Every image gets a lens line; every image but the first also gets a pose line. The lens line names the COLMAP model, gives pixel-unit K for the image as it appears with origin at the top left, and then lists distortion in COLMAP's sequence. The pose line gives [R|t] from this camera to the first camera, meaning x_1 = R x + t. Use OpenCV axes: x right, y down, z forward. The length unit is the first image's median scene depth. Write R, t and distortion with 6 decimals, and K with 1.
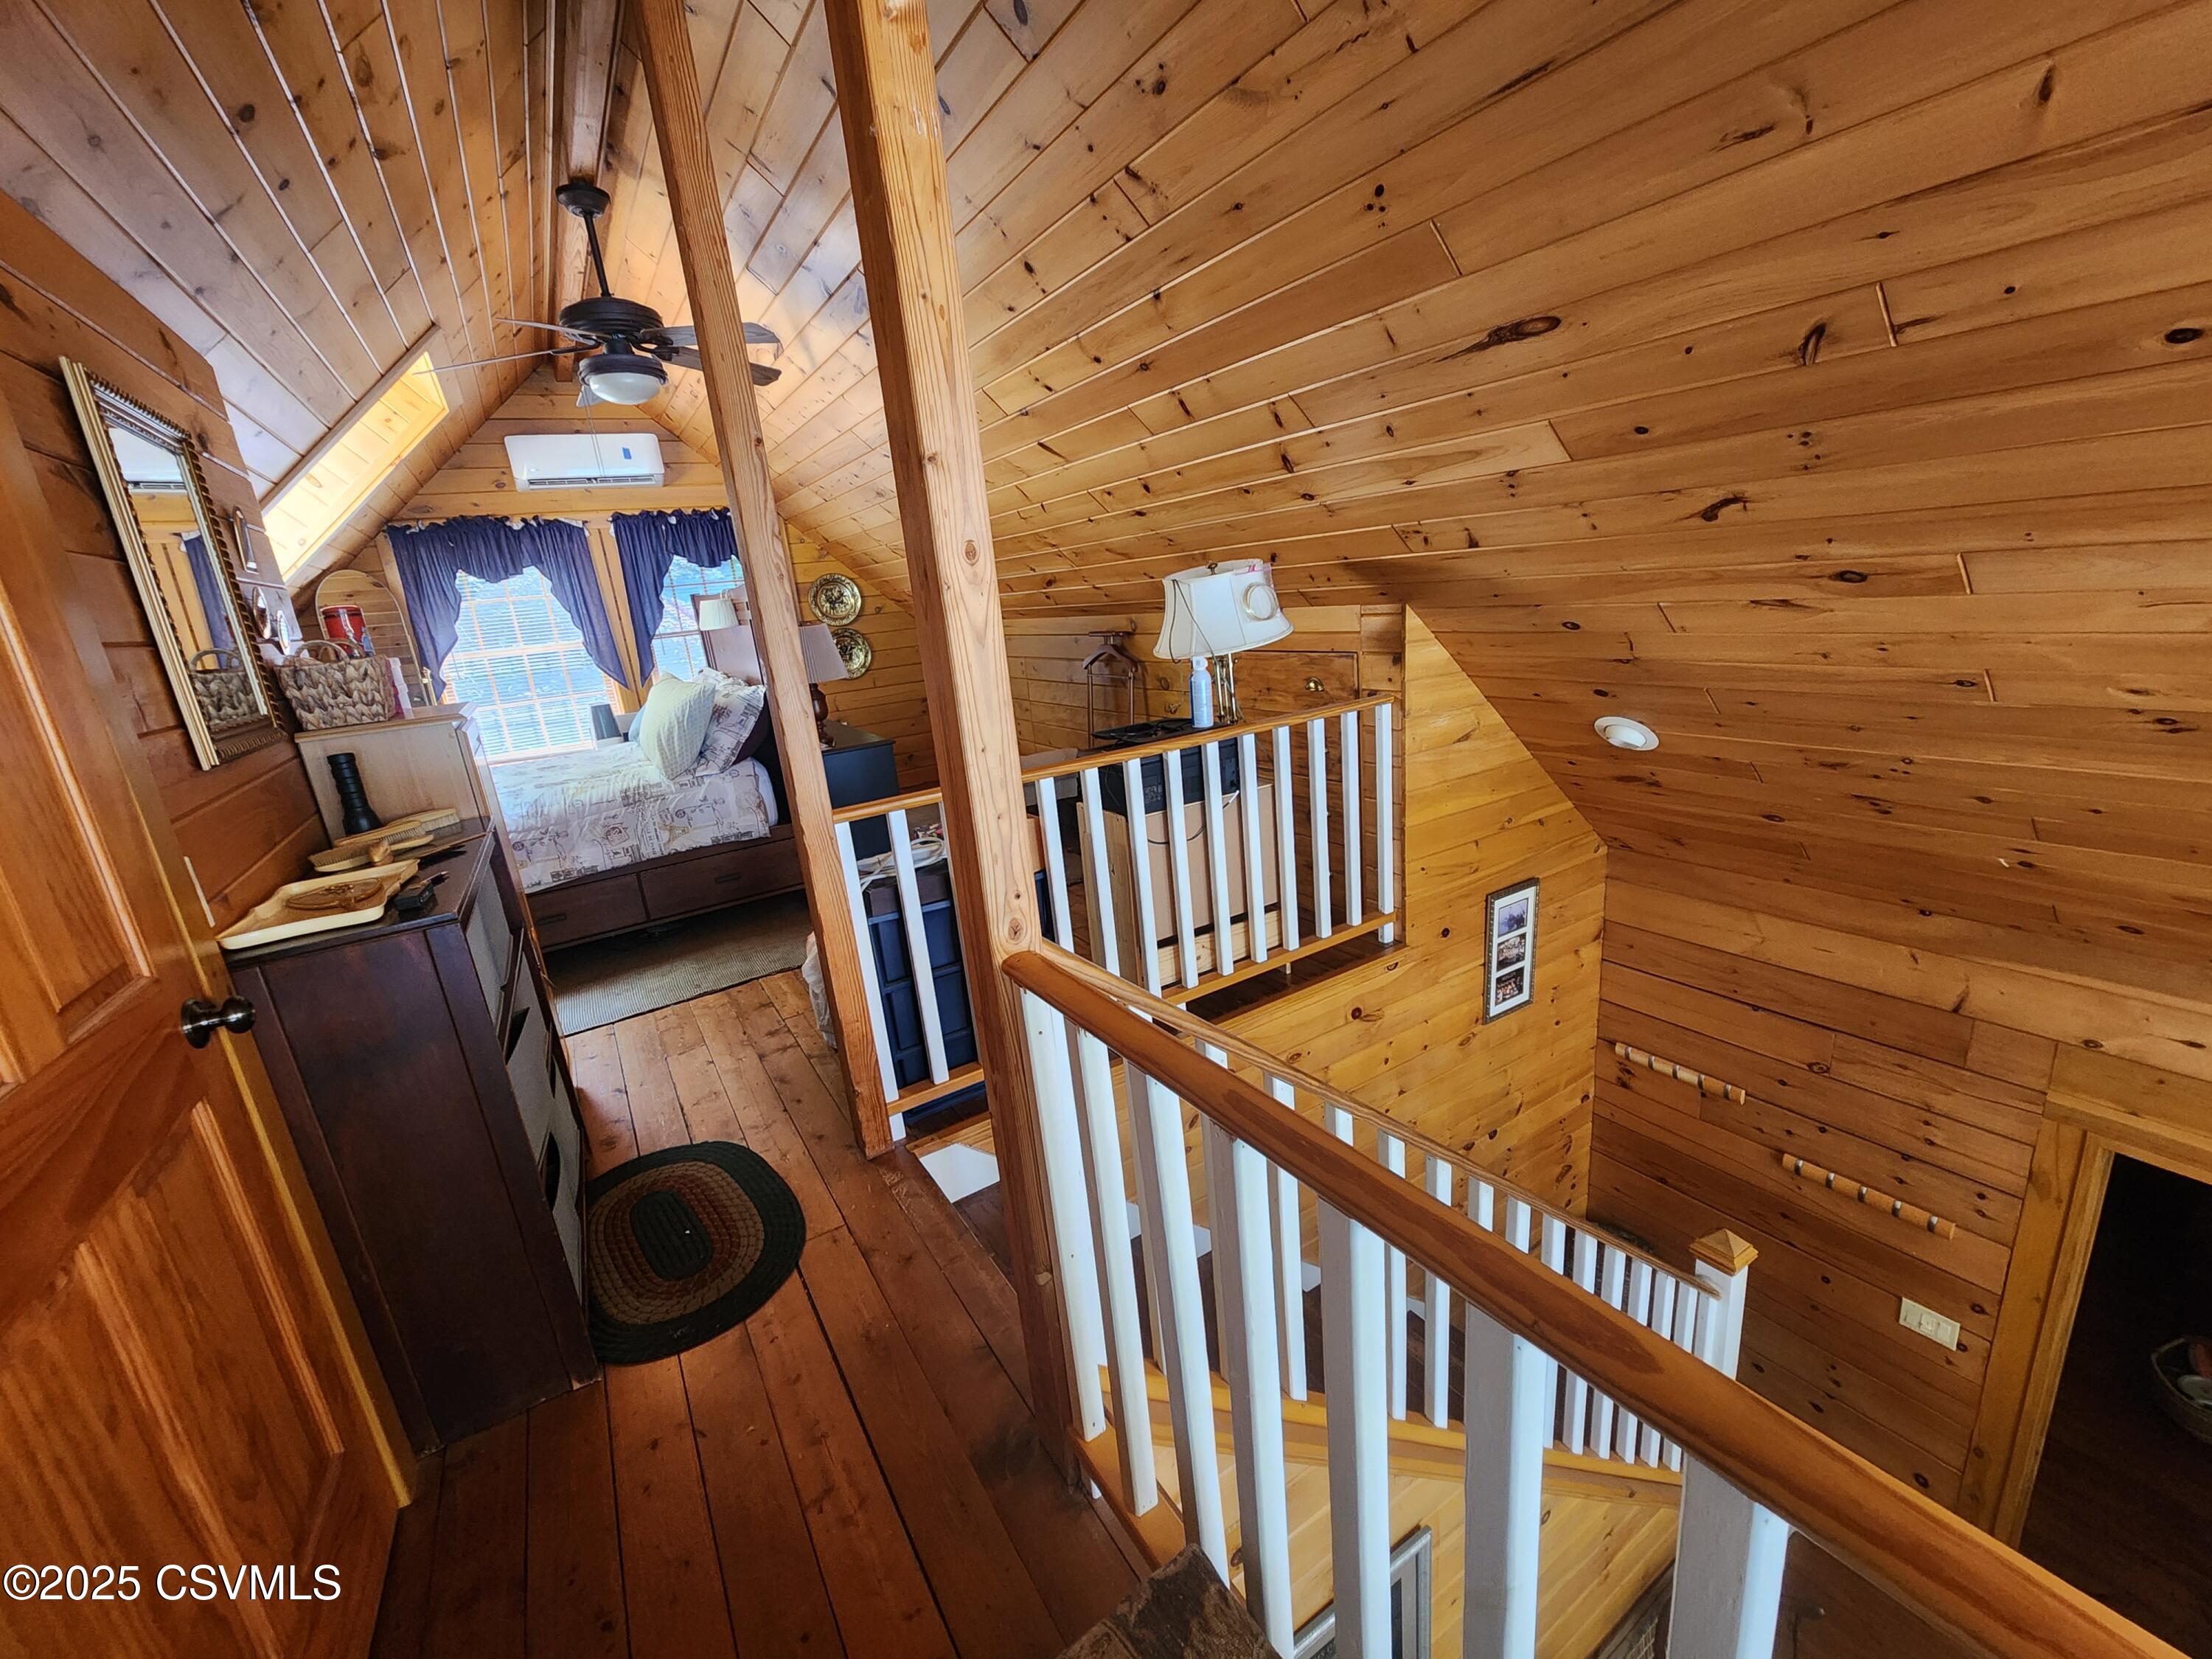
lens RADIAL K [[901.5, 0, 1107.1], [0, 901.5, 833.6], [0, 0, 1]] dist [-0.001861, -0.001006]
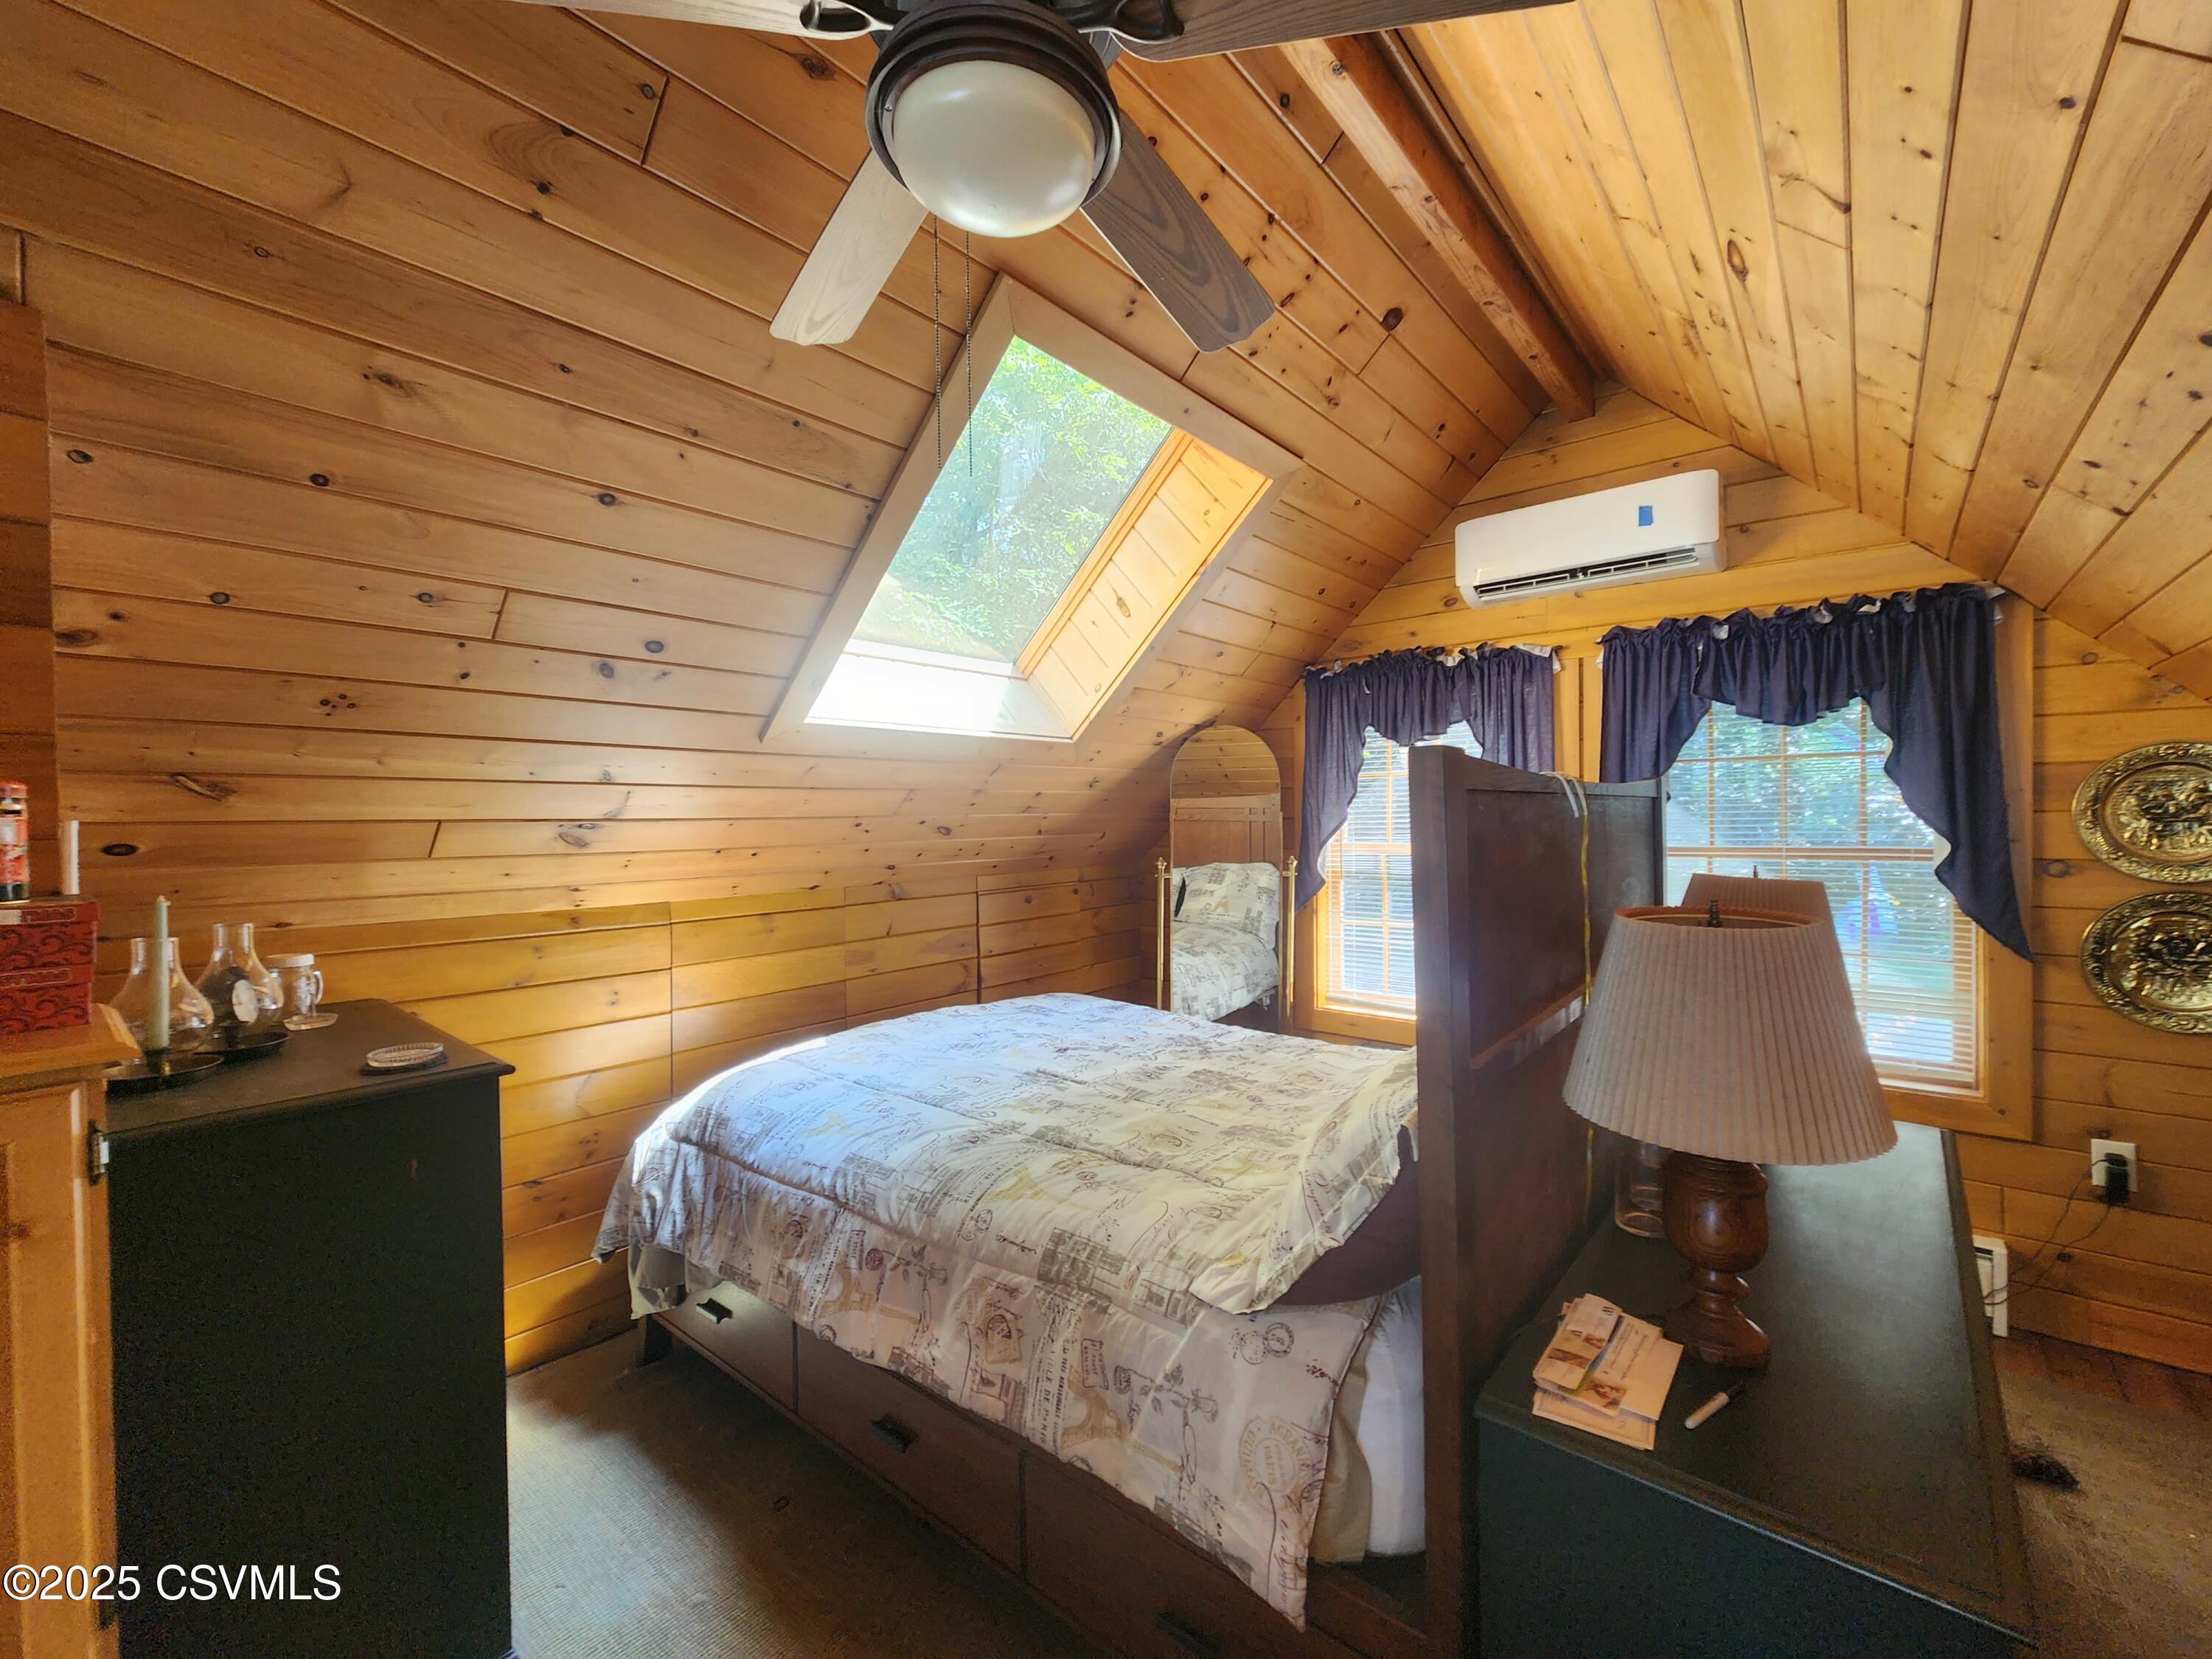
lens RADIAL K [[901.5, 0, 1112.9], [0, 901.5, 827.5], [0, 0, 1]] dist [-0.001861, -0.001006]
pose [[0.315779, 0.102776, -0.943250, -0.116024], [-0.276488, 0.960941, 0.012142, -0.167858], [0.907655, 0.256963, 0.331861, 0.594256]]
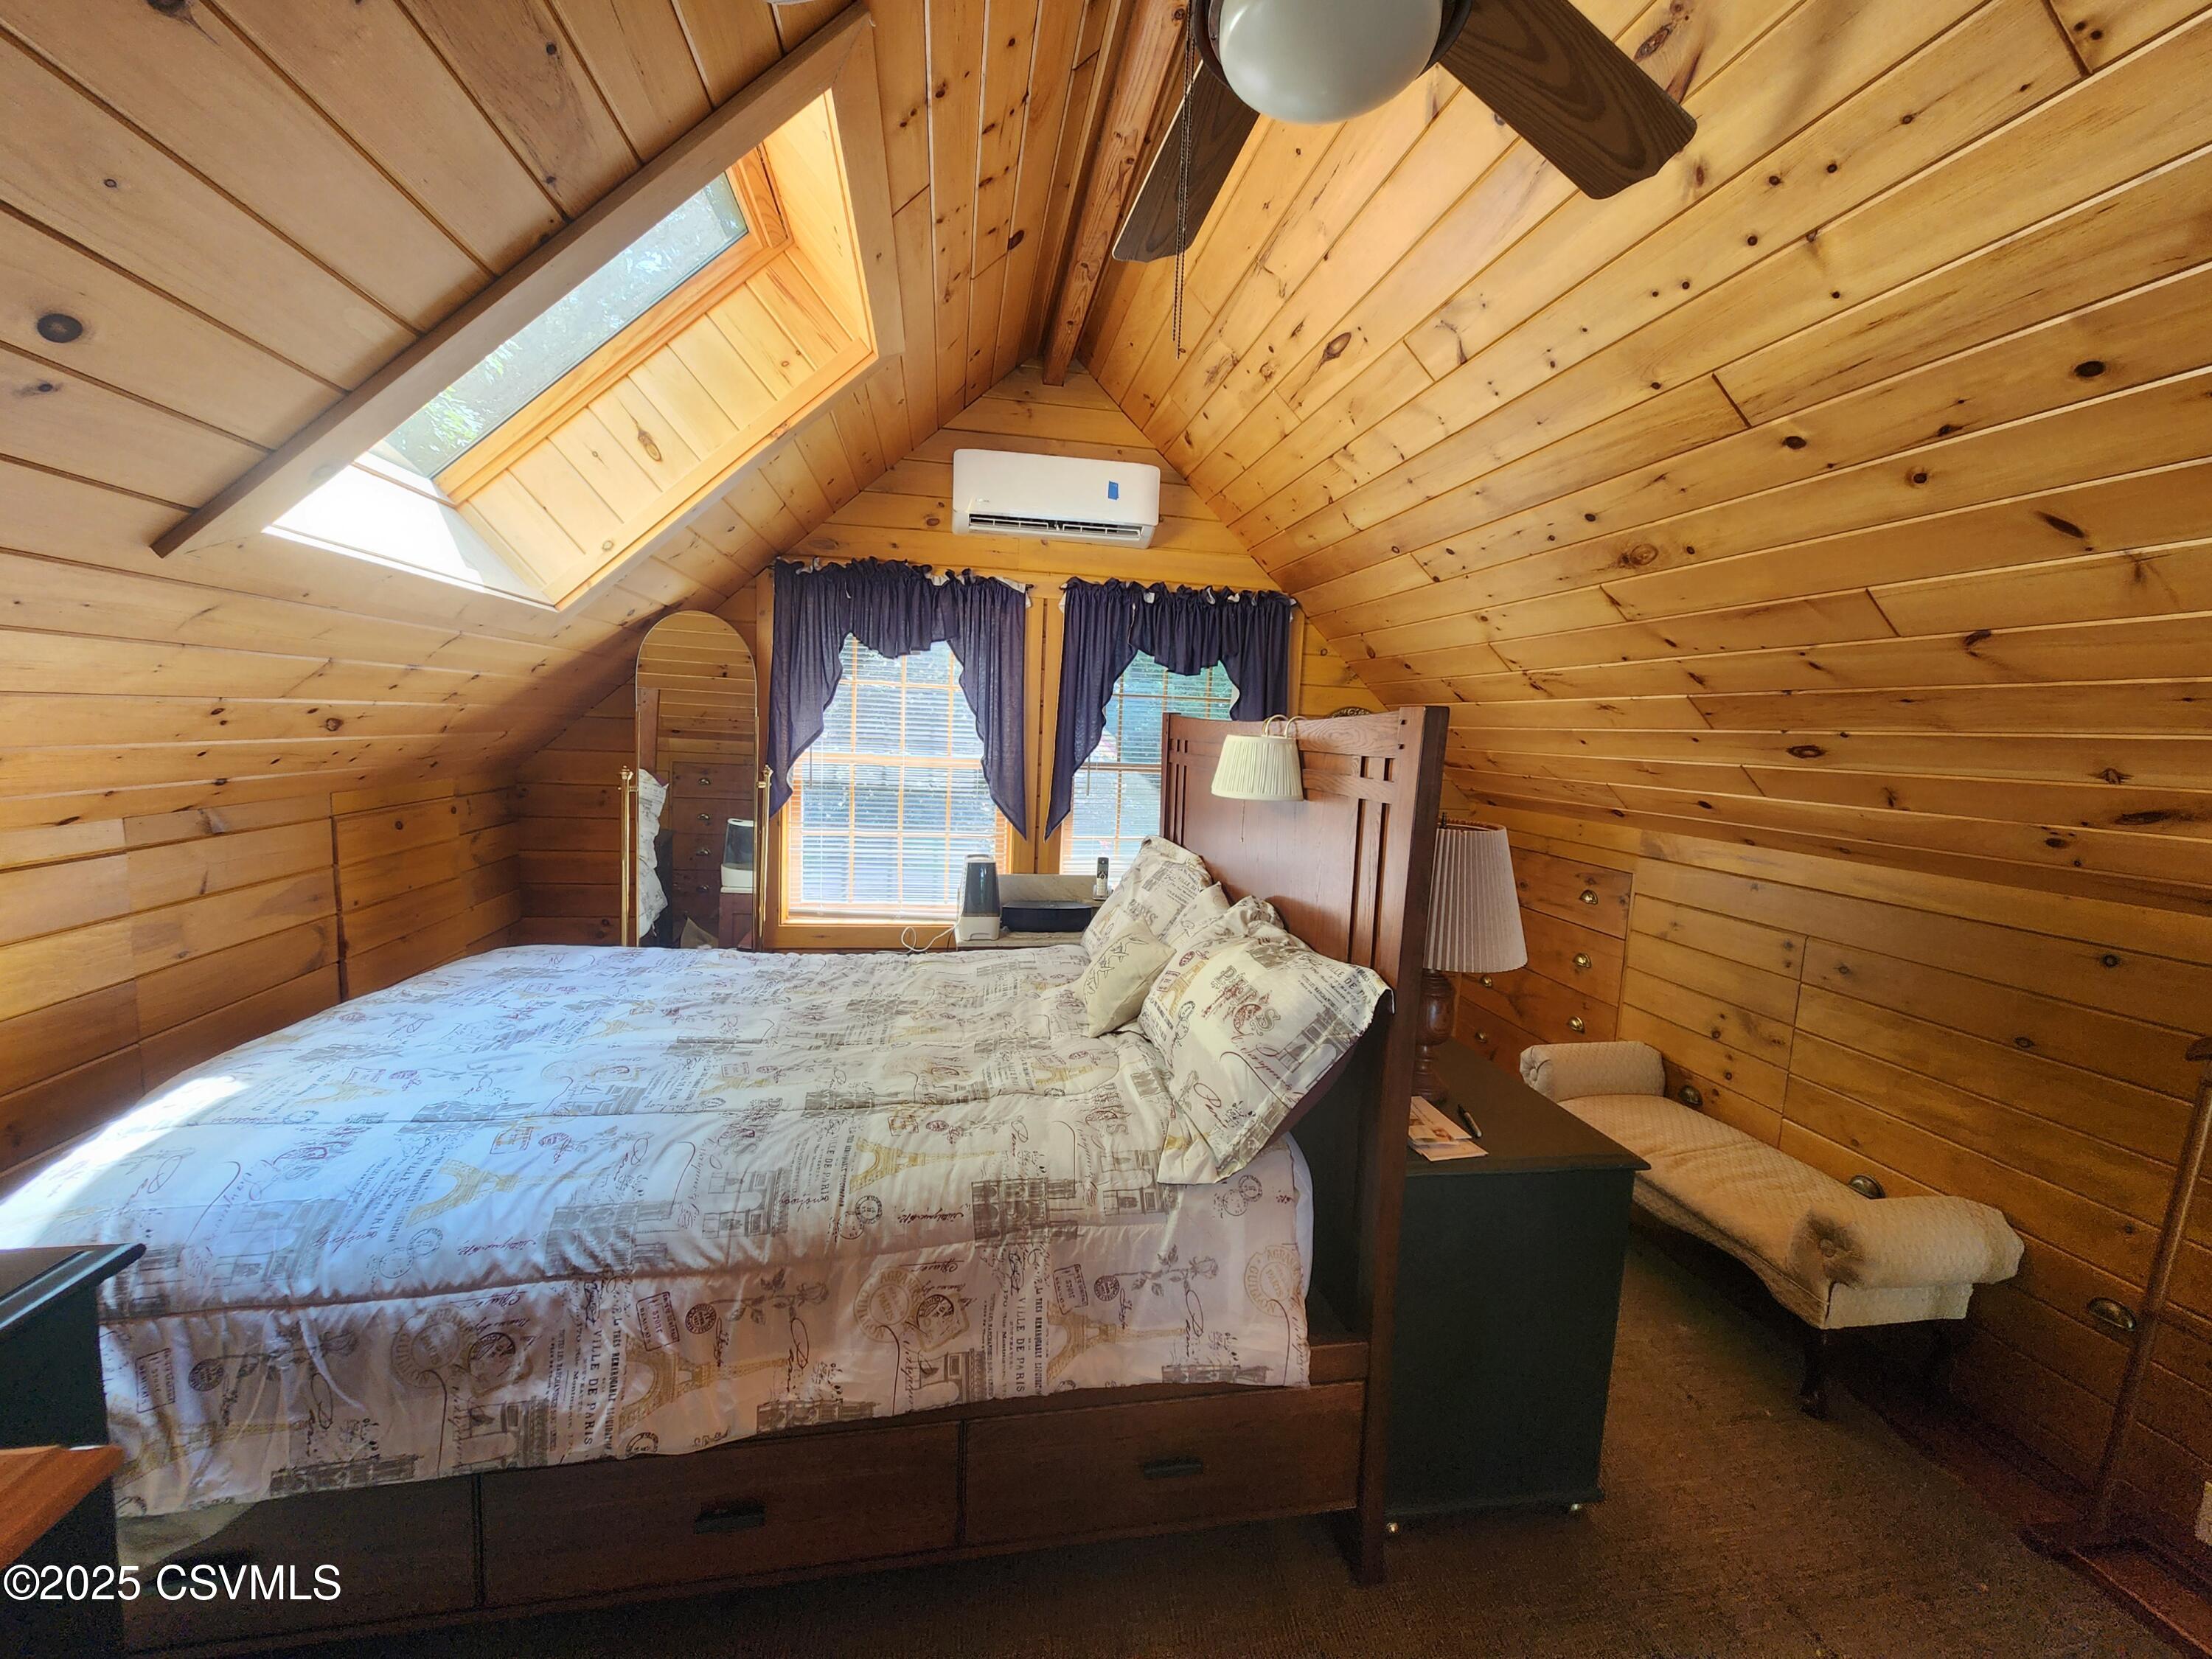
lens RADIAL K [[901.5, 0, 1105.8], [0, 901.5, 829.0], [0, 0, 1]] dist [-0.001861, -0.001006]
pose [[0.918460, 0.174413, -0.354982, -0.270074], [-0.227008, 0.967429, -0.112022, -0.115893], [0.323881, 0.183471, 0.928137, 0.449648]]
